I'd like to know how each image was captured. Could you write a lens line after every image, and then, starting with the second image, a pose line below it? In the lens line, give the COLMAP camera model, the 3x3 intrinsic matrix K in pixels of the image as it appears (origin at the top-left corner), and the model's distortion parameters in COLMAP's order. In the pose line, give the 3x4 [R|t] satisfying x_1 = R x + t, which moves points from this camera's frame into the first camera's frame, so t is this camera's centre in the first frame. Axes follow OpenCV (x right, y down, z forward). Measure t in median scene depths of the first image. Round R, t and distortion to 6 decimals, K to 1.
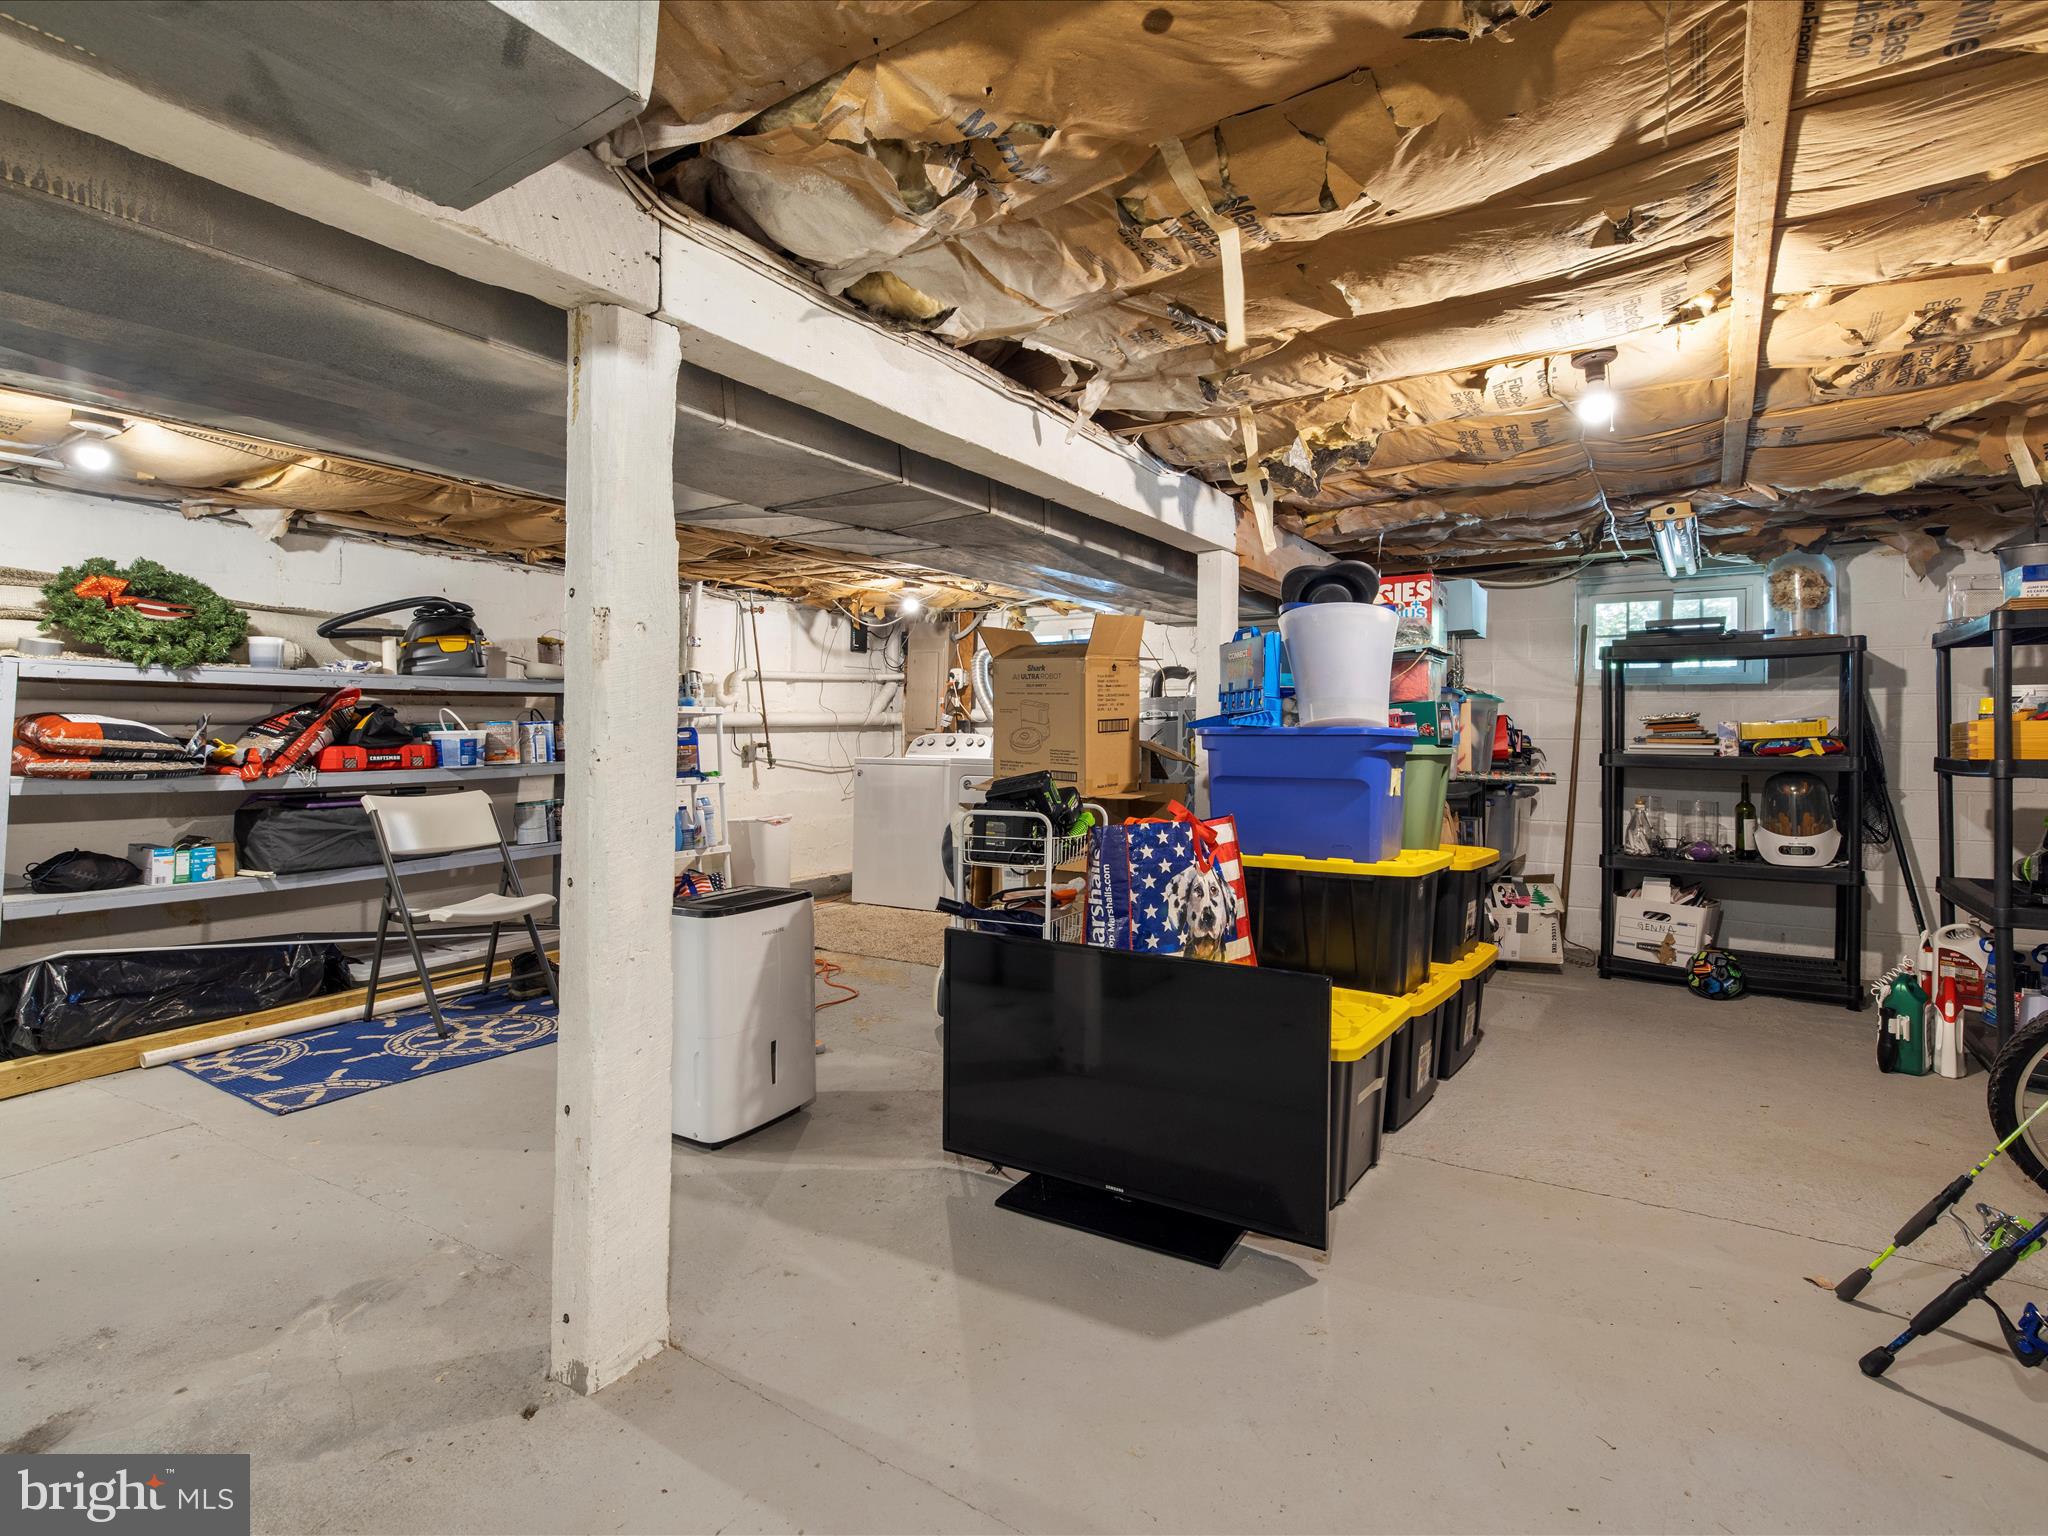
lens RADIAL K [[976.7, 0, 1024.0], [0, 976.7, 768.0], [0, 0, 1]] dist [0.000255, 0.000148]
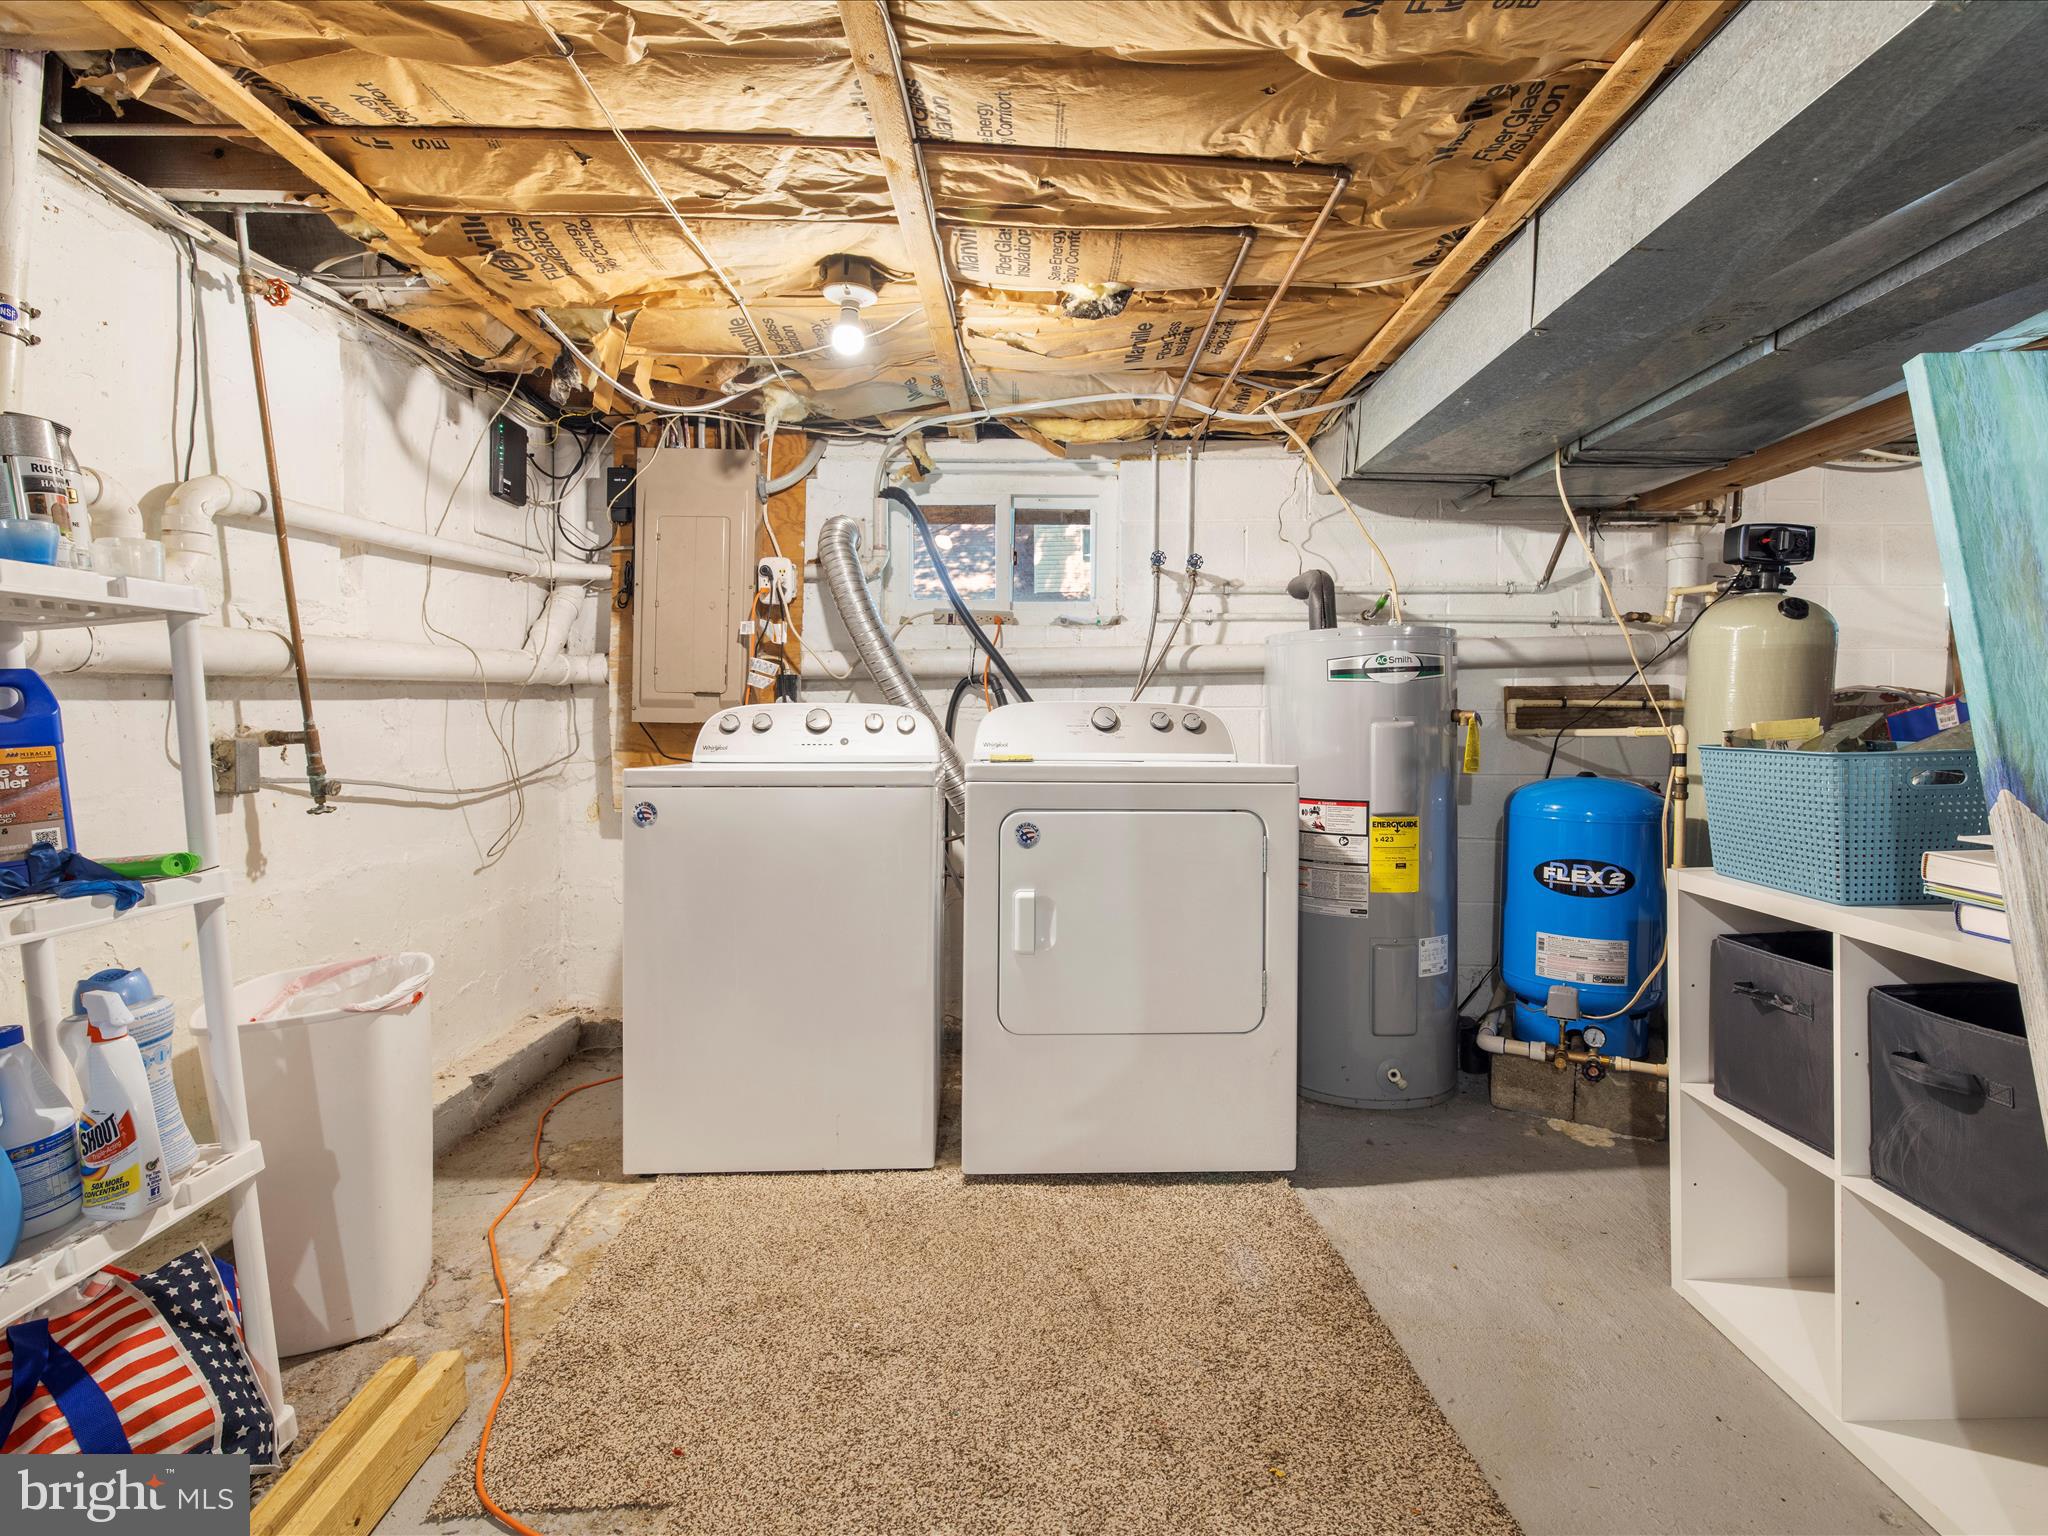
lens RADIAL K [[976.7, 0, 1024.0], [0, 976.7, 768.0], [0, 0, 1]] dist [0.000255, 0.000148]
pose [[0.834177, -0.033674, 0.550467, -0.240621], [0.020064, 0.999326, 0.030728, -0.018585], [-0.551131, -0.014589, 0.834291, 0.603589]]
